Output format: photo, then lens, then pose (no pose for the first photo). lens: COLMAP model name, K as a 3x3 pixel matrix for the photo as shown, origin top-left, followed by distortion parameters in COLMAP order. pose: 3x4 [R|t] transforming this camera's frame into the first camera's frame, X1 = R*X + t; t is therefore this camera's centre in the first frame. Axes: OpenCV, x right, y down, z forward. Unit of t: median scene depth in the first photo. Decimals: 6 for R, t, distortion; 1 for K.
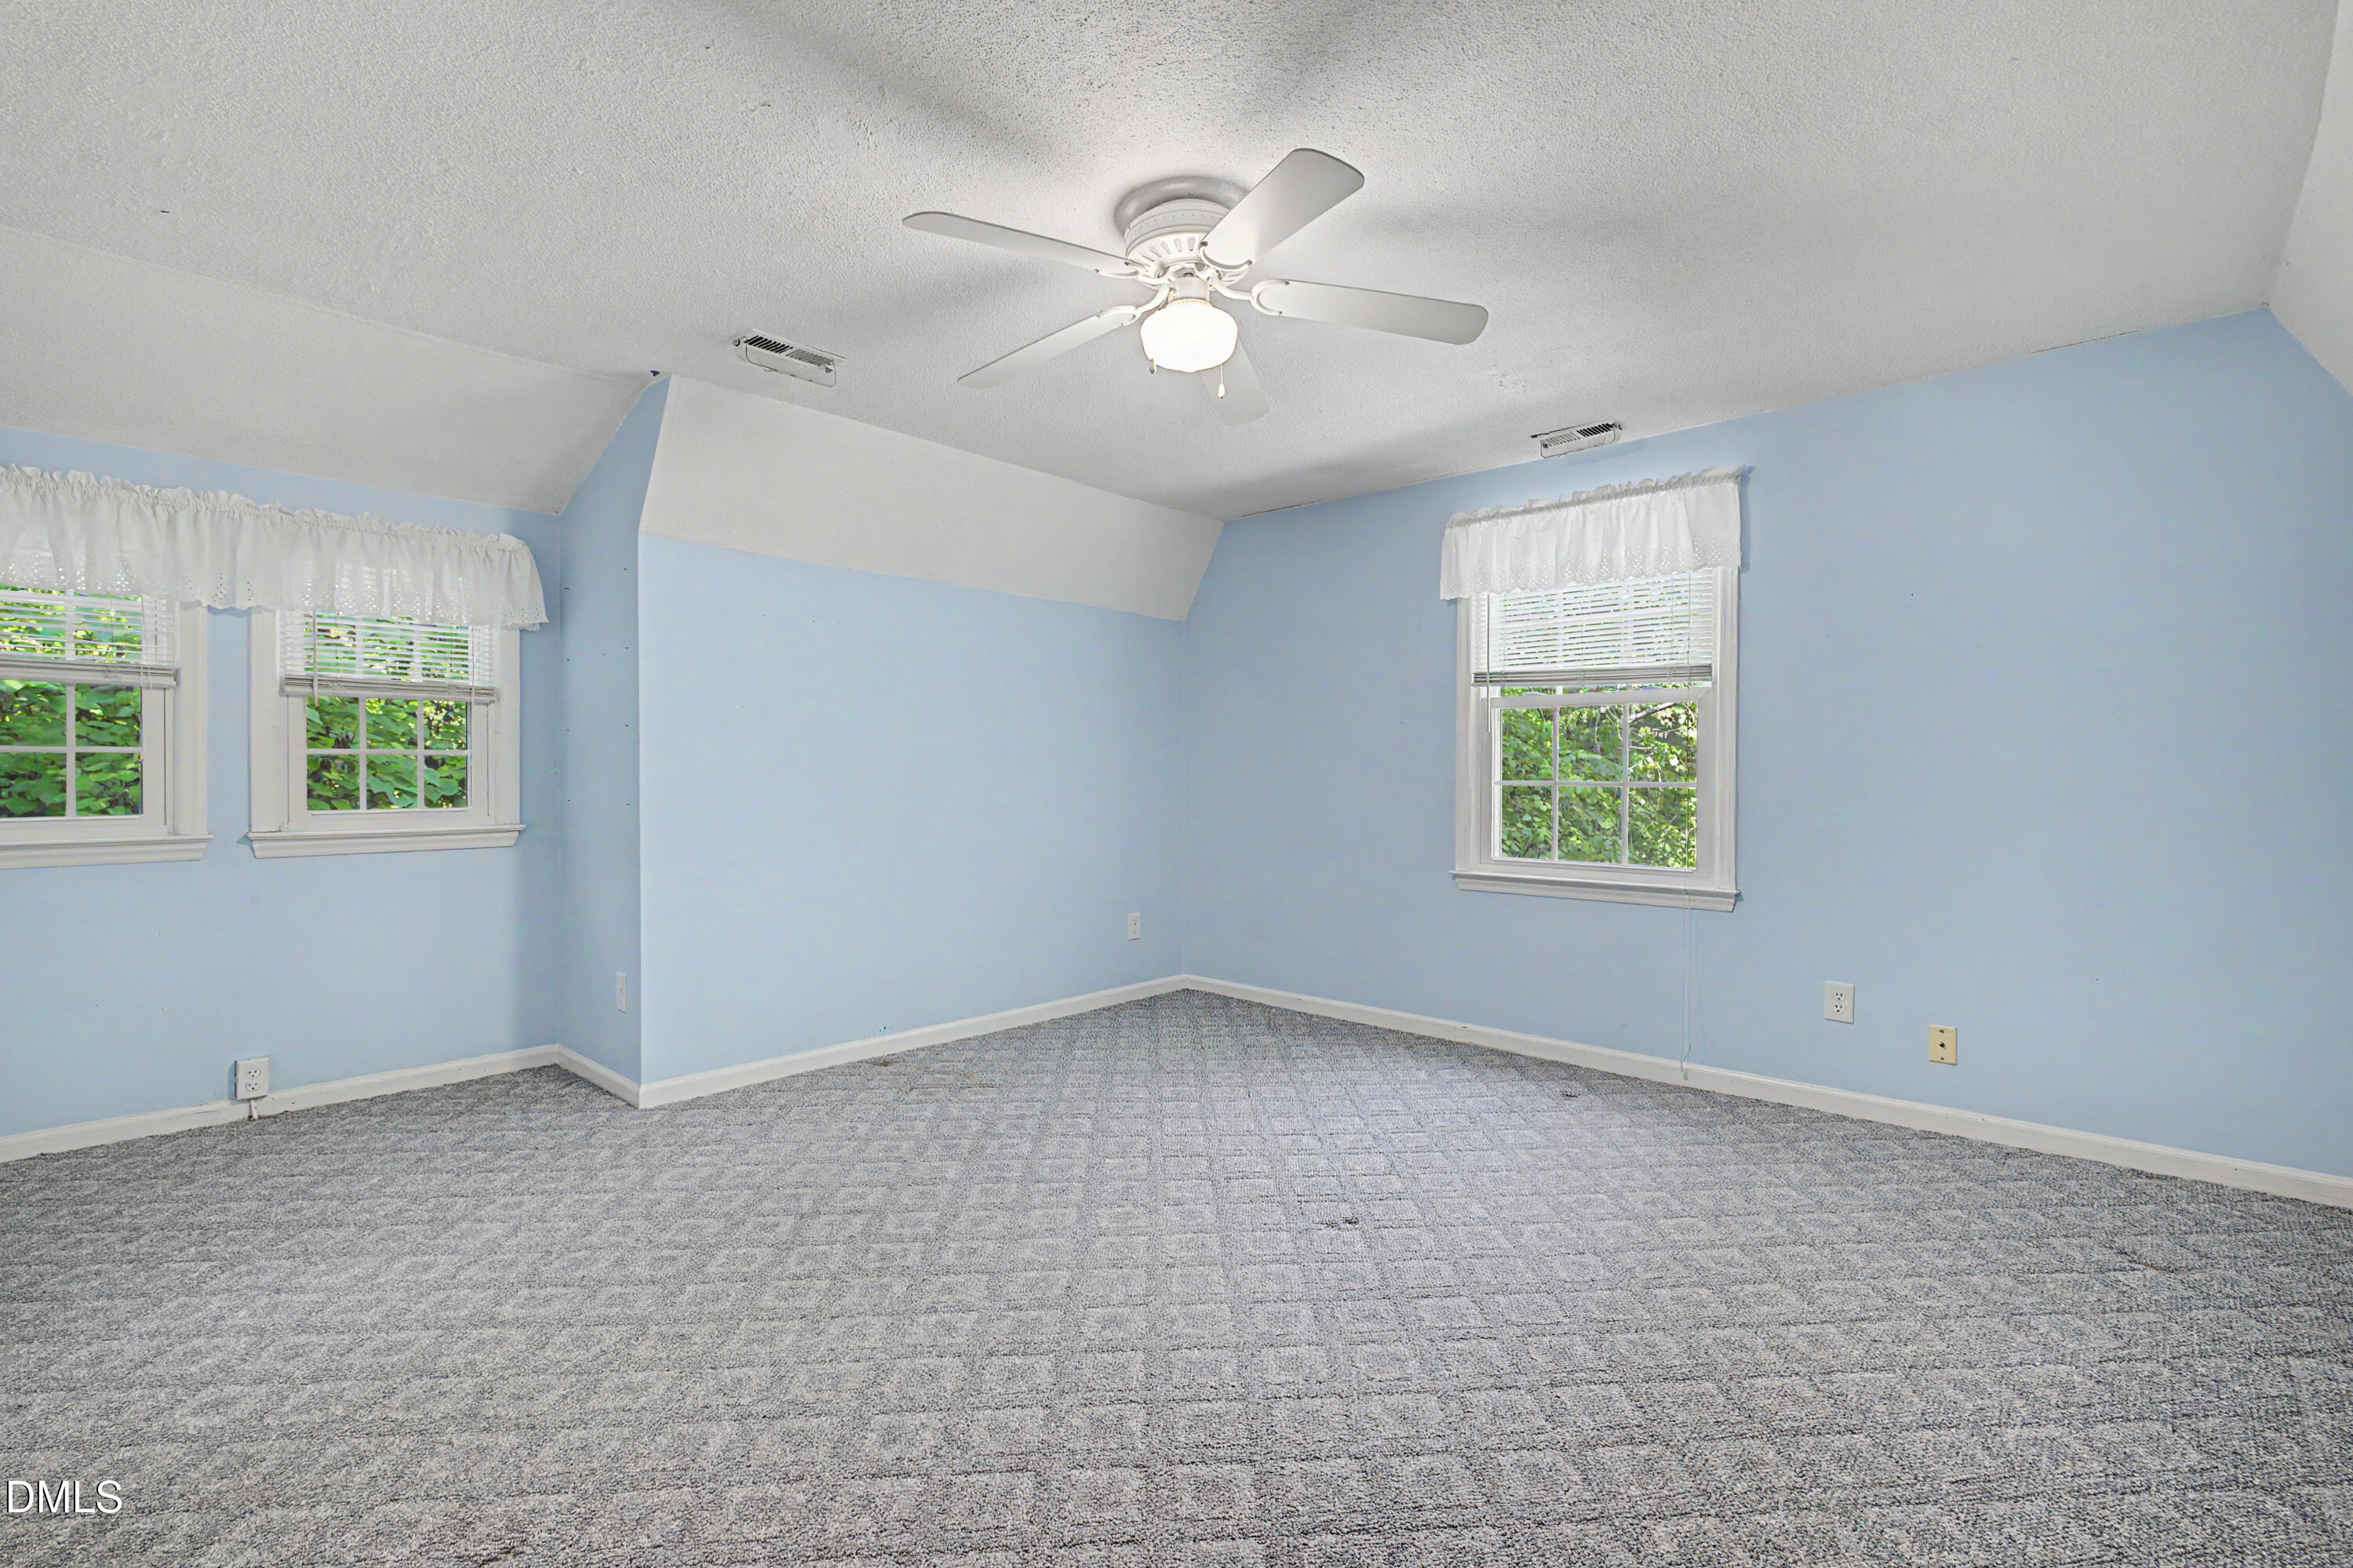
lens RADIAL K [[1060.2, 0, 1162.6], [0, 1060.2, 762.8], [0, 0, 1]] dist [0.002235, -0.000250]
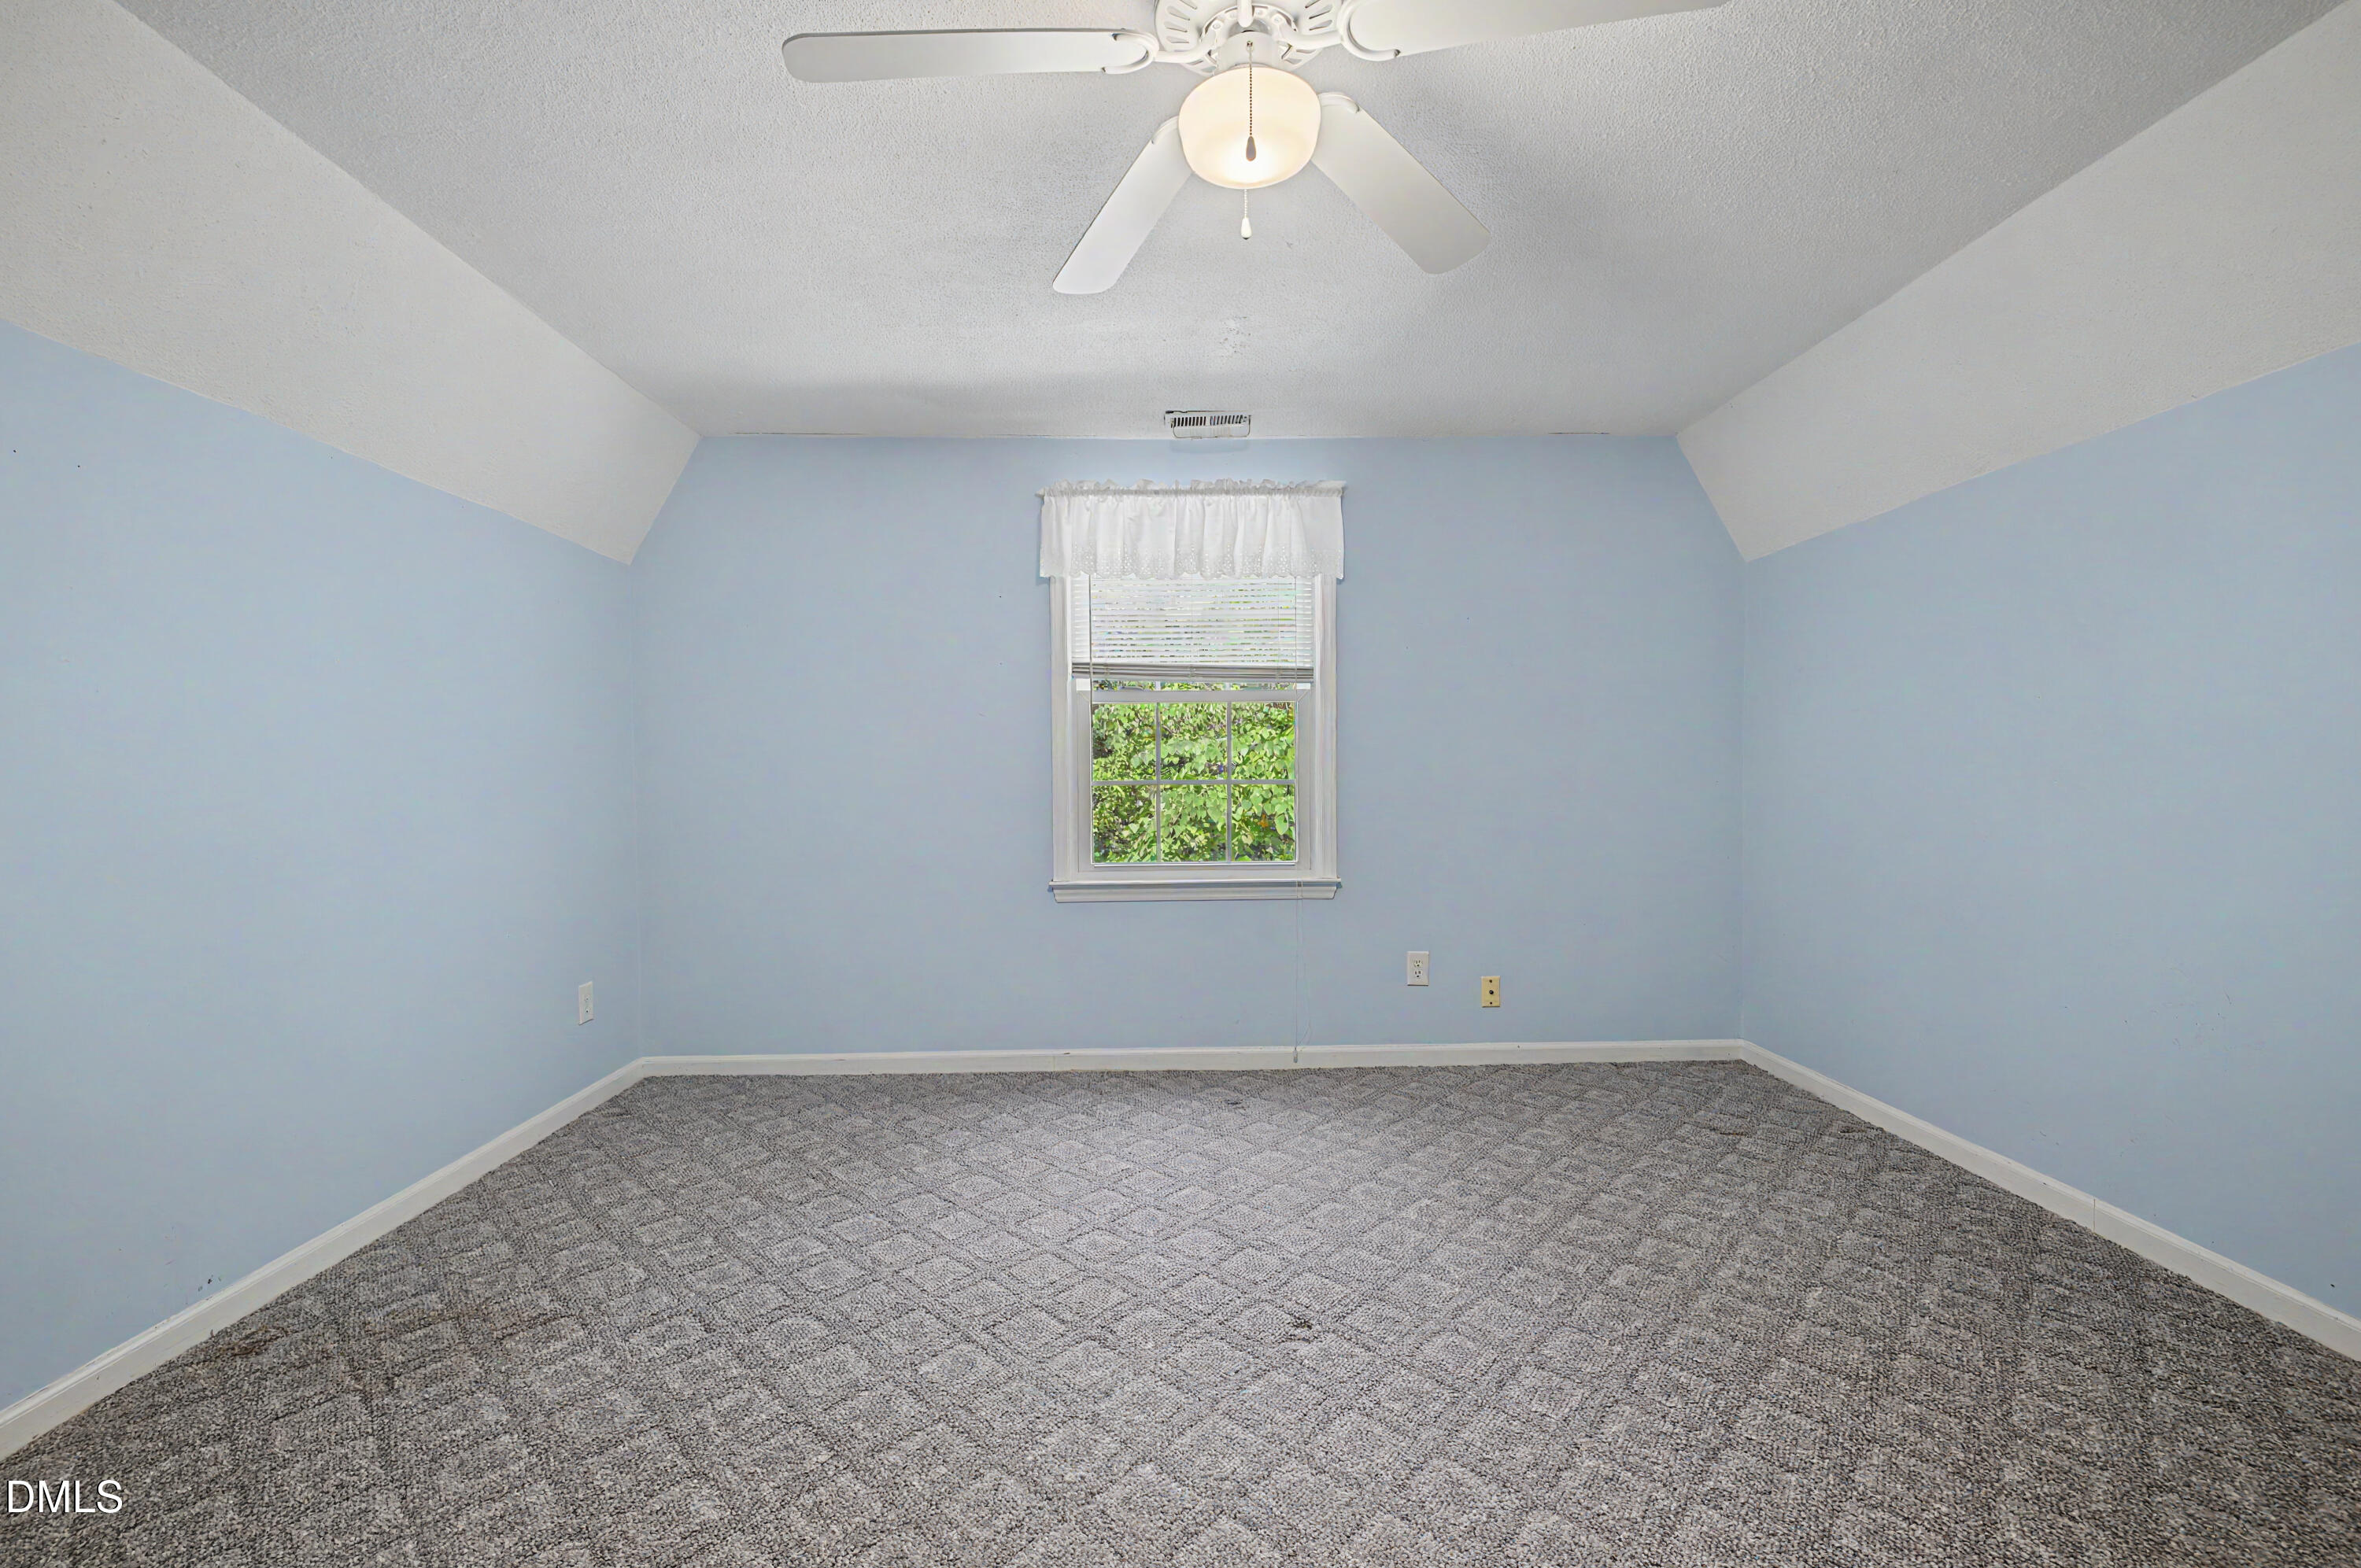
lens RADIAL K [[1041.7, 0, 1180.5], [0, 1041.7, 784.0], [0, 0, 1]] dist [0.009219, -0.000421]
pose [[0.716296, -0.016267, 0.697607, -0.338597], [0.004128, 0.999810, 0.019076, 0.003325], [-0.697784, -0.010784, 0.716227, 0.385761]]
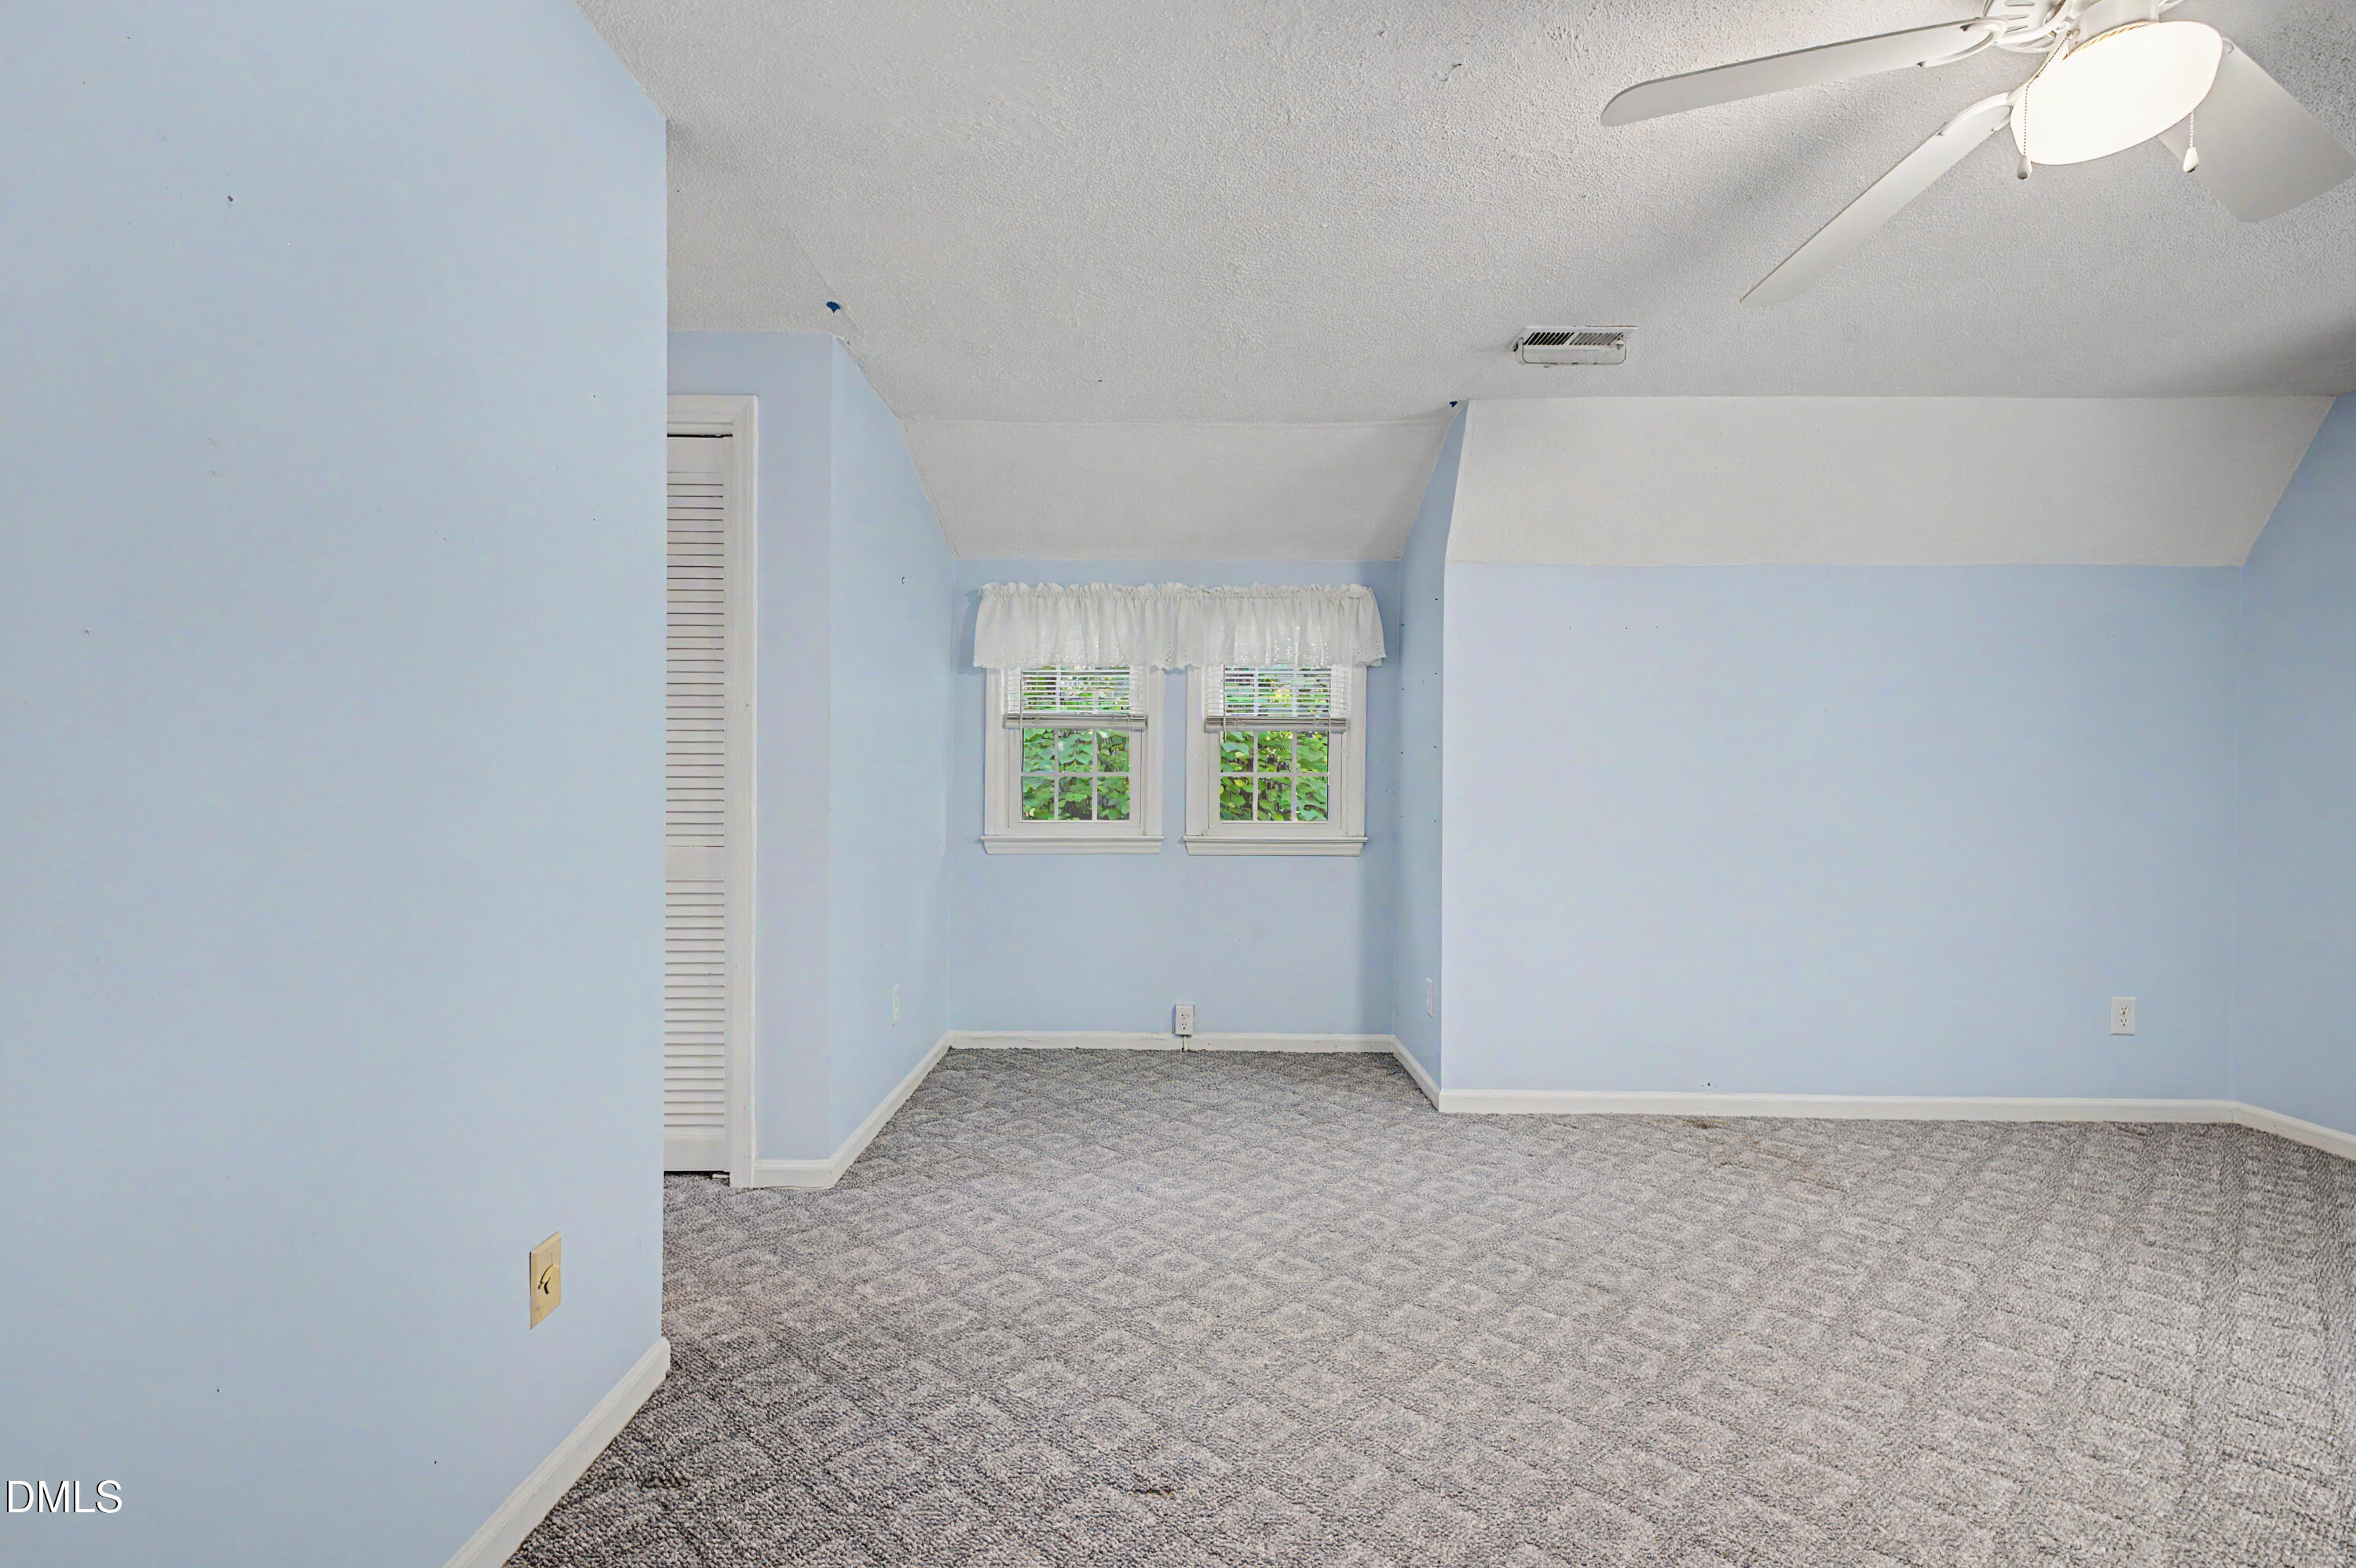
lens RADIAL K [[1021.0, 0, 1170.7], [0, 1021.0, 802.6], [0, 0, 1]] dist [0.010920, -0.000925]
pose [[0.675971, 0.011499, -0.736839, 0.073695], [0.001639, 0.999852, 0.017107, 0.001846], [0.736927, -0.012772, 0.675852, 0.125629]]
